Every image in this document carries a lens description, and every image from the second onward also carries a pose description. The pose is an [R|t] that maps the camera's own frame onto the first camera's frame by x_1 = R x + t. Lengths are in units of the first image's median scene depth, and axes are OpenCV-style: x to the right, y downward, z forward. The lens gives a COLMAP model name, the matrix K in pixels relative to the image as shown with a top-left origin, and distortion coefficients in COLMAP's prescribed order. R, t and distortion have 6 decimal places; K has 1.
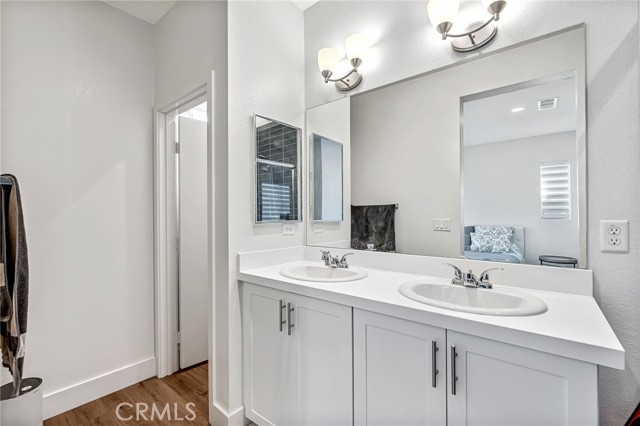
lens RADIAL K [[281.3, 0, 315.6], [0, 281.3, 211.6], [0, 0, 1]] dist [-0.004422, 0.000968]
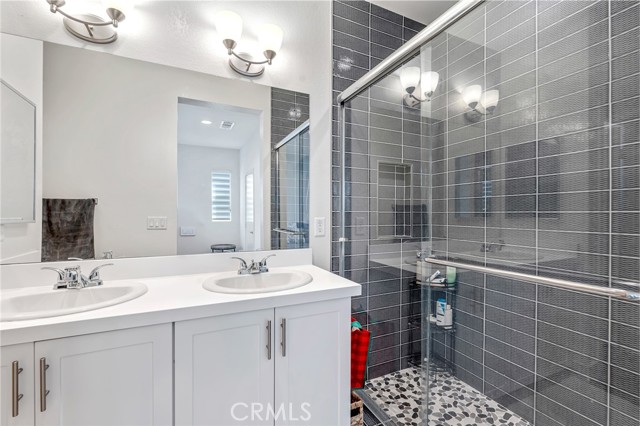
lens RADIAL K [[281.3, 0, 315.4], [0, 281.3, 215.5], [0, 0, 1]] dist [-0.004422, 0.000968]
pose [[0.435227, -0.006608, 0.900297, -0.308819], [-0.019100, 0.999680, 0.016571, -0.007591], [-0.900118, -0.024408, 0.434962, 0.163322]]
